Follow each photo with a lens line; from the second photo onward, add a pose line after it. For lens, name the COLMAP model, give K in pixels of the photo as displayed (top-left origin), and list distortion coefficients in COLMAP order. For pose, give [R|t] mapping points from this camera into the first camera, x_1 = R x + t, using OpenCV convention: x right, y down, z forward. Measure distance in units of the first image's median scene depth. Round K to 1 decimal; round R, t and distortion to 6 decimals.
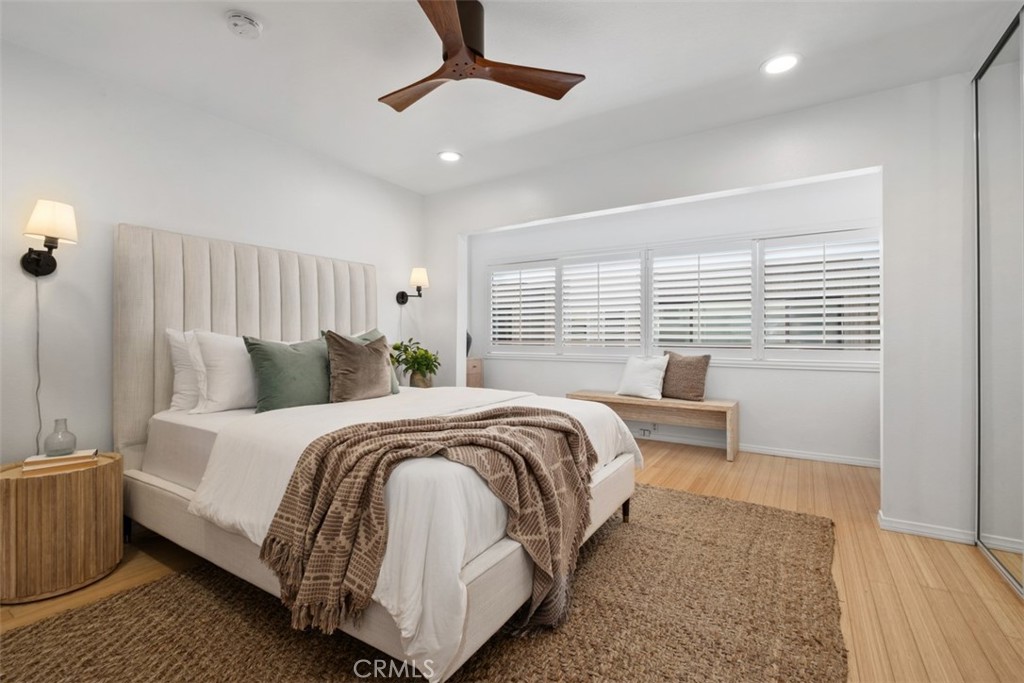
lens RADIAL K [[459.9, 0, 510.5], [0, 459.9, 328.8], [0, 0, 1]] dist [0.037516, 0.000070]
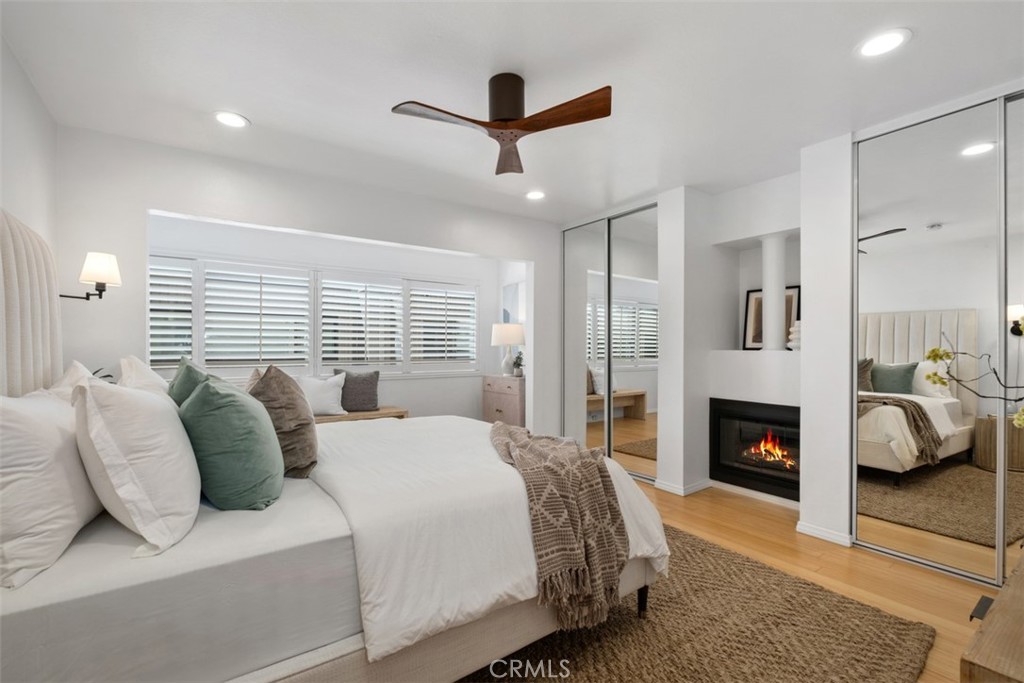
lens RADIAL K [[435.6, 0, 512.0], [0, 435.6, 341.5], [0, 0, 1]] dist [-0.000718, -0.000022]
pose [[0.370002, 0.015208, 0.928906, -0.562202], [-0.001896, 0.999876, -0.015615, -0.003189], [-0.929029, 0.004016, 0.369985, 0.313629]]
